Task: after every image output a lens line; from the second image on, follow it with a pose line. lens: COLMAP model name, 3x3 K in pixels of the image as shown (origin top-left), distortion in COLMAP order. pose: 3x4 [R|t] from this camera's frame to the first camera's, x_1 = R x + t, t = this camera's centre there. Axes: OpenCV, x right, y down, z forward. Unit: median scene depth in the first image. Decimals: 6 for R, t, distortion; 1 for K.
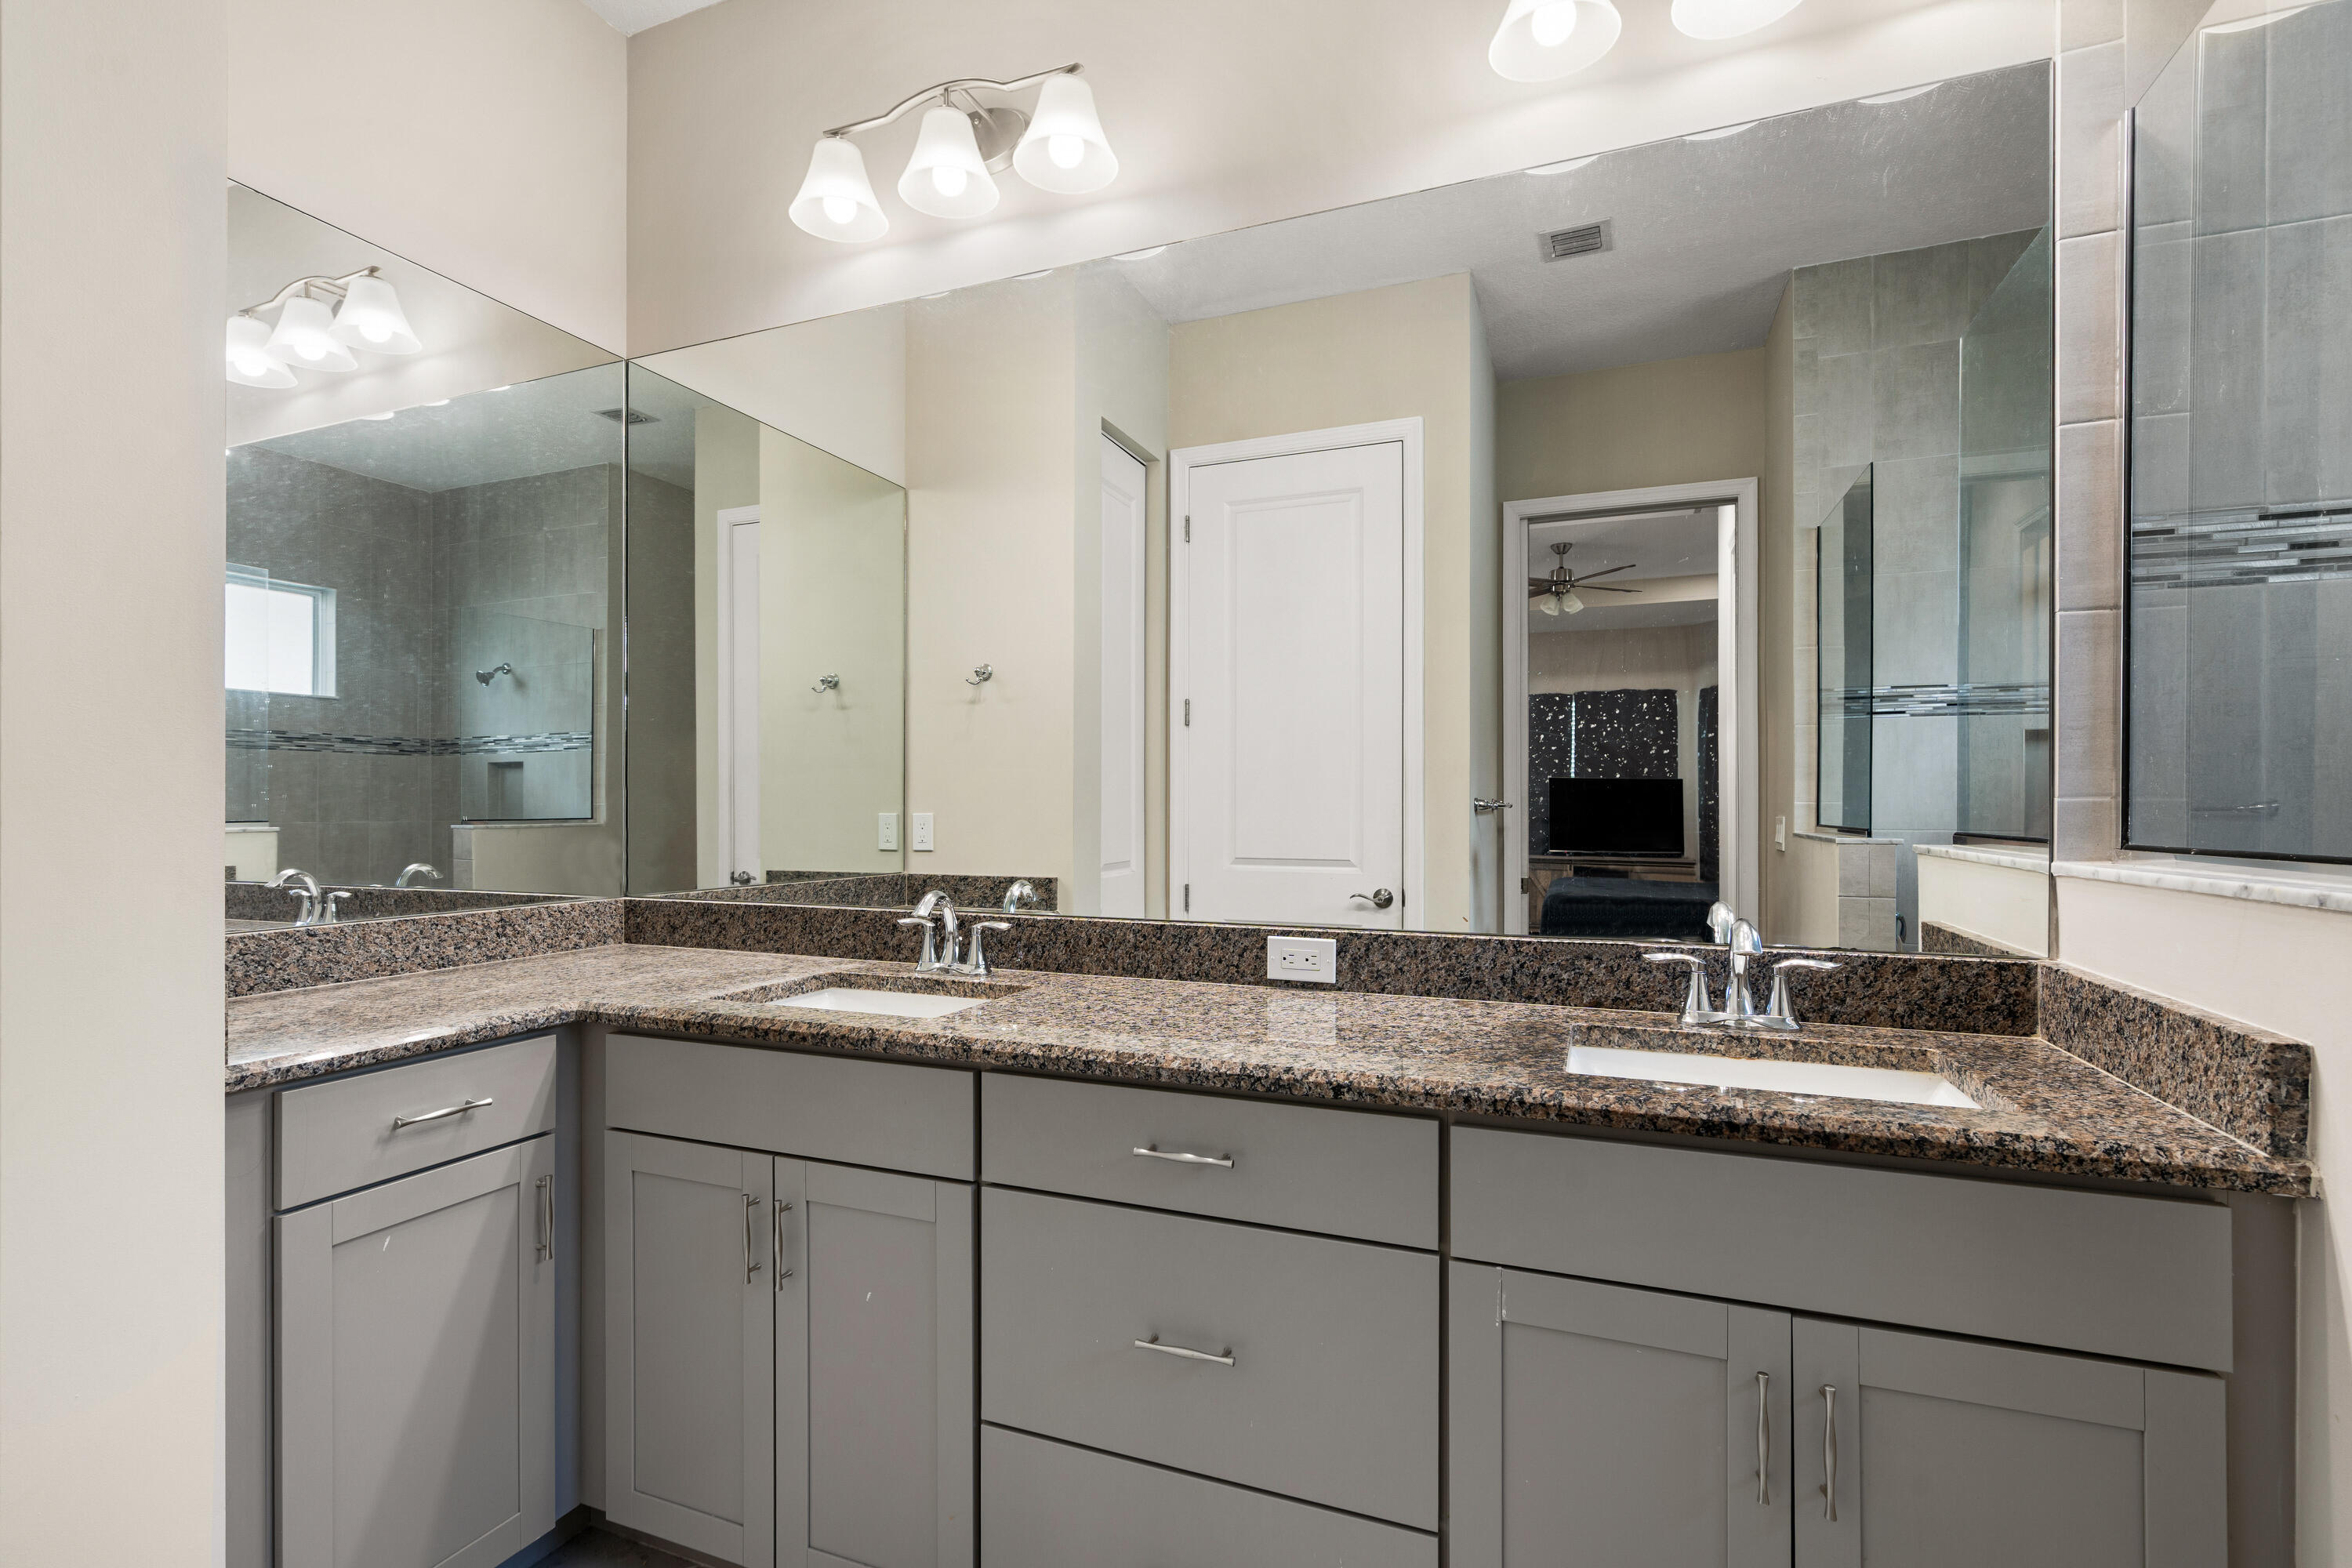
lens RADIAL K [[1041.4, 0, 1170.5], [0, 1041.4, 797.6], [0, 0, 1]] dist [0.001575, 0.001320]
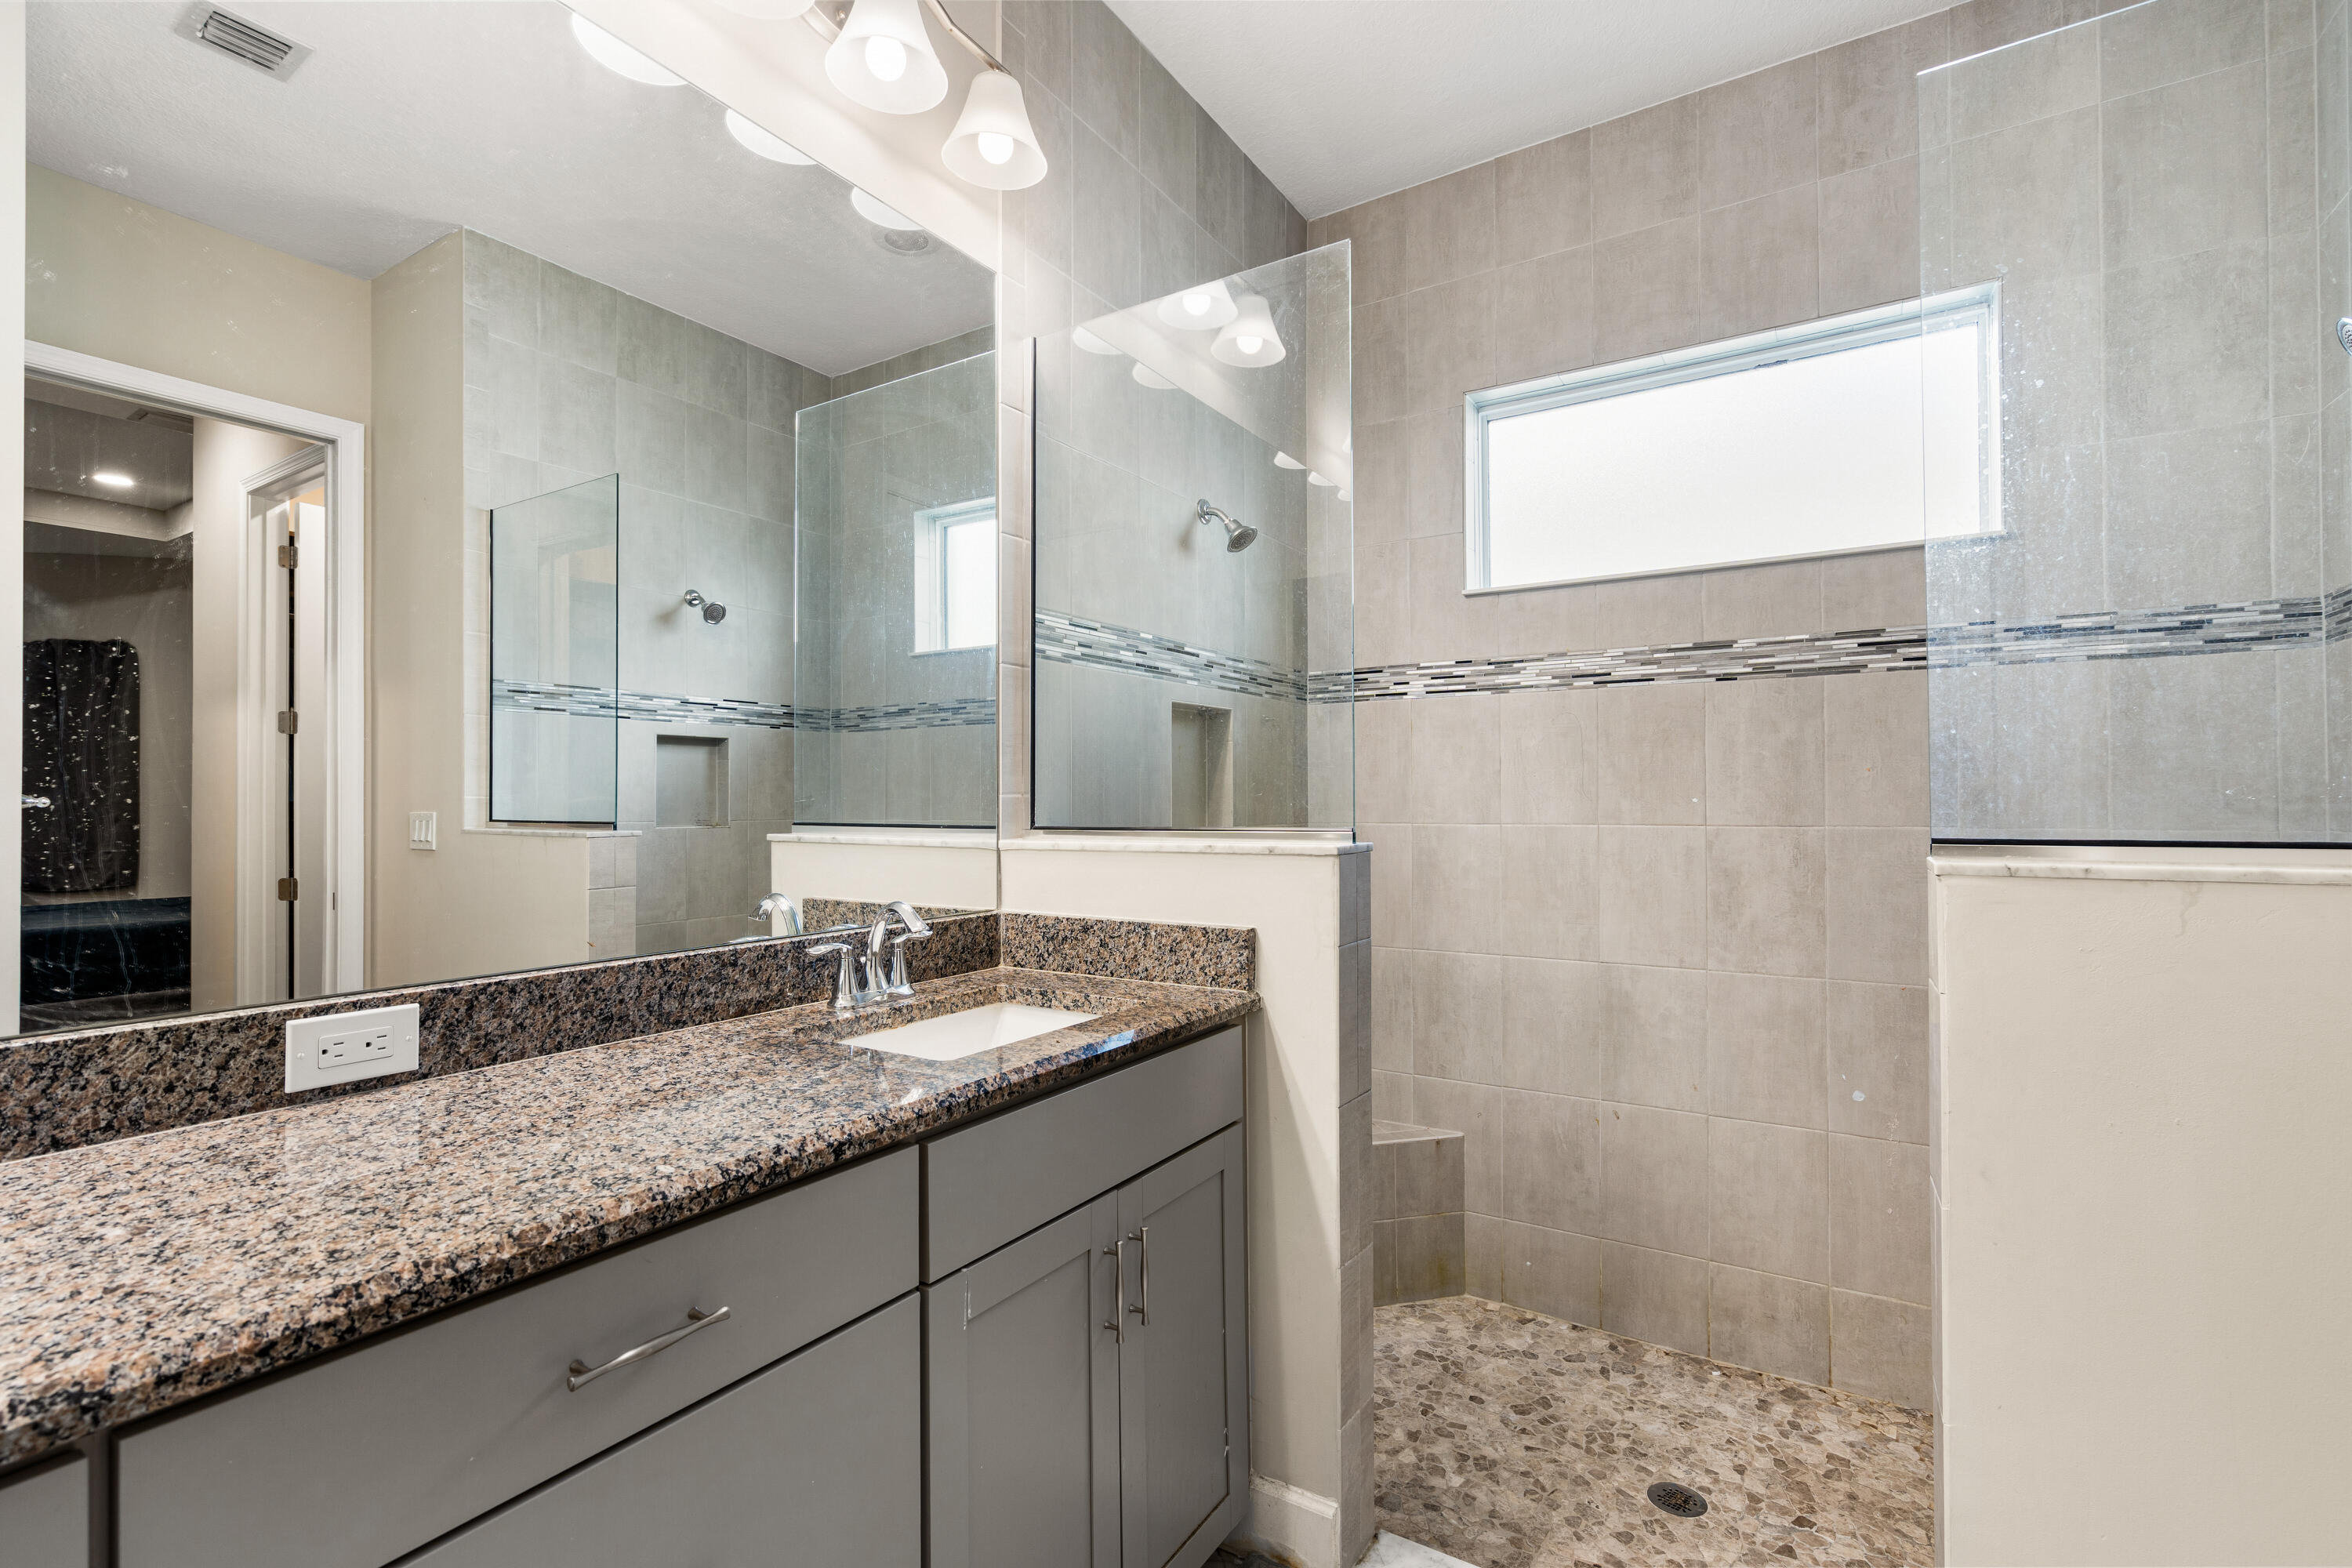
lens RADIAL K [[1041.4, 0, 1181.8], [0, 1041.4, 785.9], [0, 0, 1]] dist [0.001575, 0.001320]
pose [[0.201864, 0.011810, 0.979342, -0.427440], [-0.006221, 0.999923, -0.010776, 0.001588], [-0.979394, -0.003917, 0.201922, 0.416200]]
